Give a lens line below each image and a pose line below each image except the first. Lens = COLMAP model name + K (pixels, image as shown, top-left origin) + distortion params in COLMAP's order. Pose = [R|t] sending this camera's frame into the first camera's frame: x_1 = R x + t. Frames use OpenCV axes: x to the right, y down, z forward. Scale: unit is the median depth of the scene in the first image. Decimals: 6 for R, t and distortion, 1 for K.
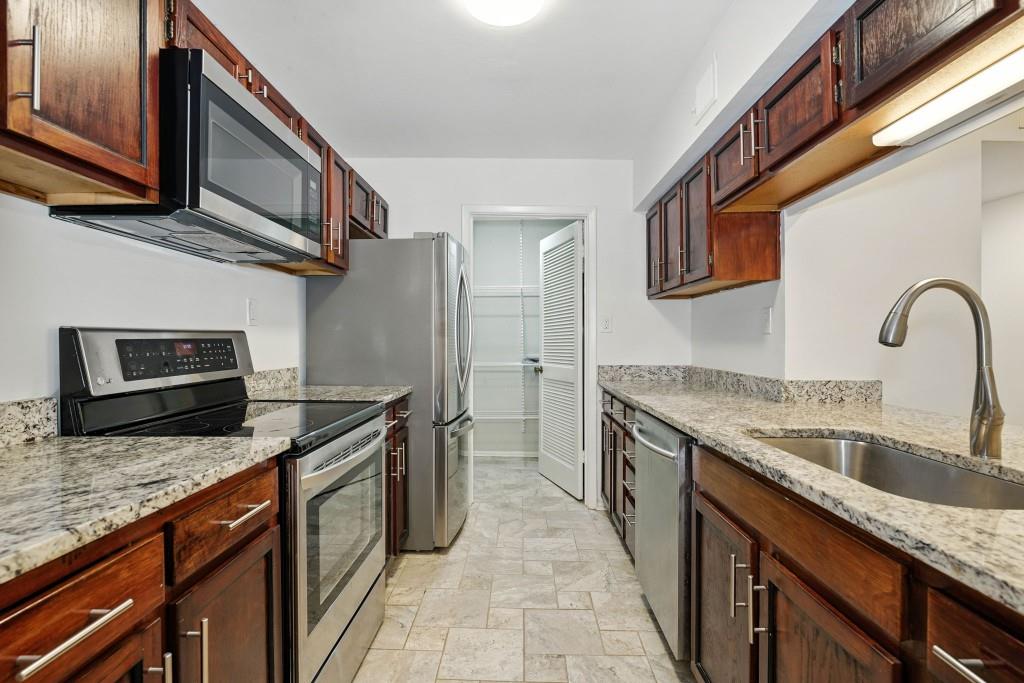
lens RADIAL K [[495.2, 0, 513.2], [0, 495.2, 338.6], [0, 0, 1]] dist [-0.020274, 0.003661]
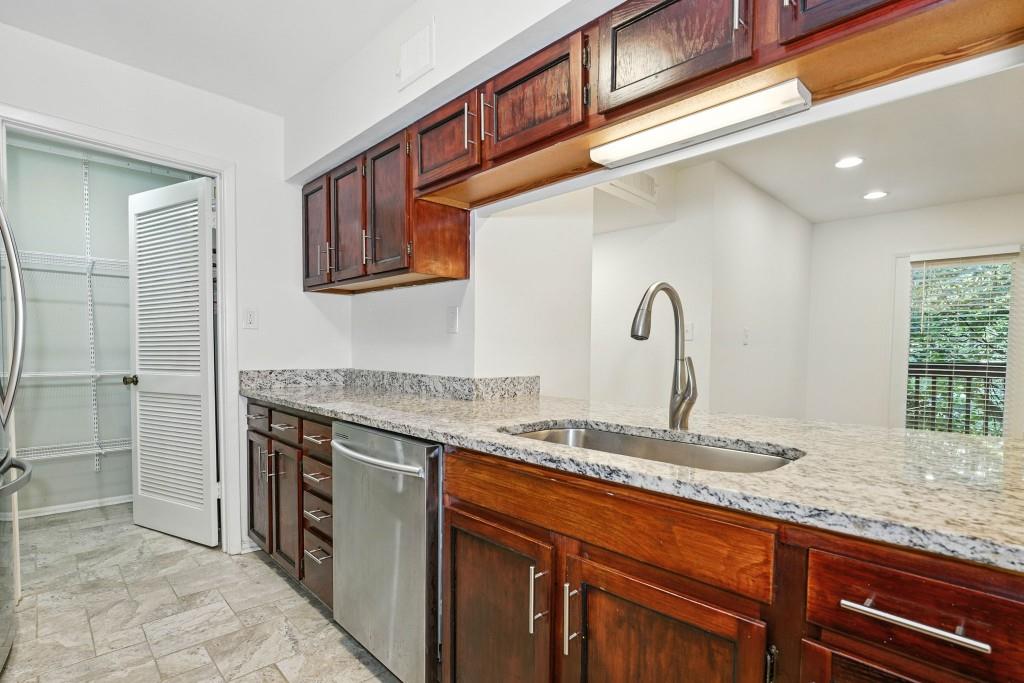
lens RADIAL K [[495.2, 0, 517.5], [0, 495.2, 368.2], [0, 0, 1]] dist [-0.020274, 0.003661]
pose [[0.695053, -0.021490, 0.718637, -0.134887], [-0.011372, 0.999100, 0.040876, 0.022296], [-0.718869, -0.036584, 0.694183, 0.245037]]
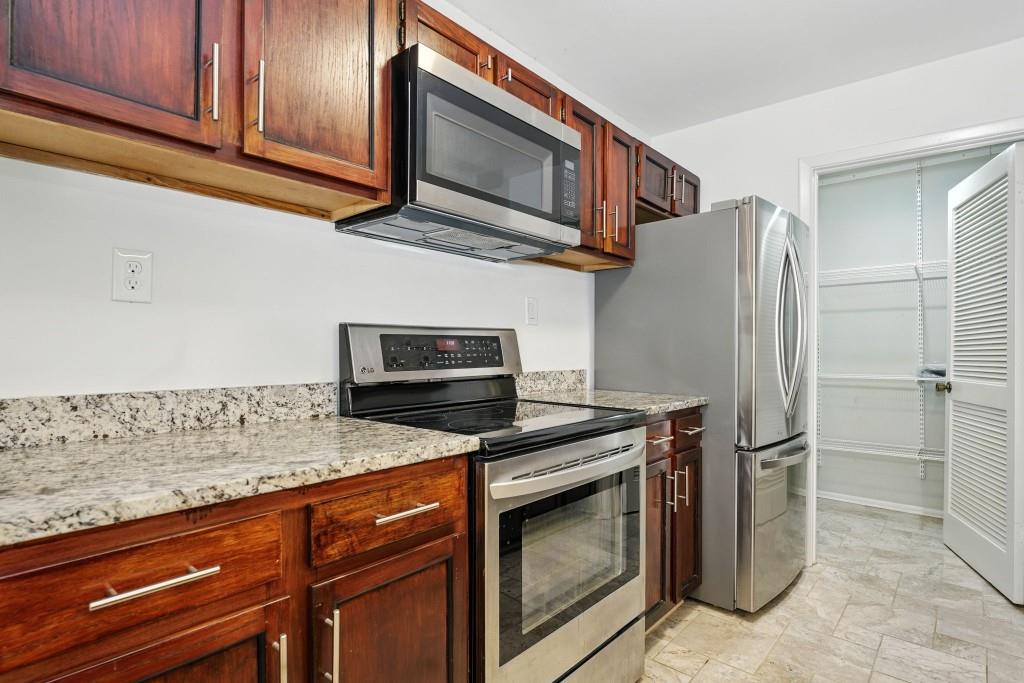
lens RADIAL K [[527.6, 0, 511.9], [0, 527.6, 350.4], [0, 0, 1]] dist [-0.006636, -0.000717]
pose [[0.760088, 0.002761, -0.649814, 0.139296], [-0.000554, 0.999993, 0.003602, 0.023736], [0.649820, -0.002378, 0.760085, 0.194310]]
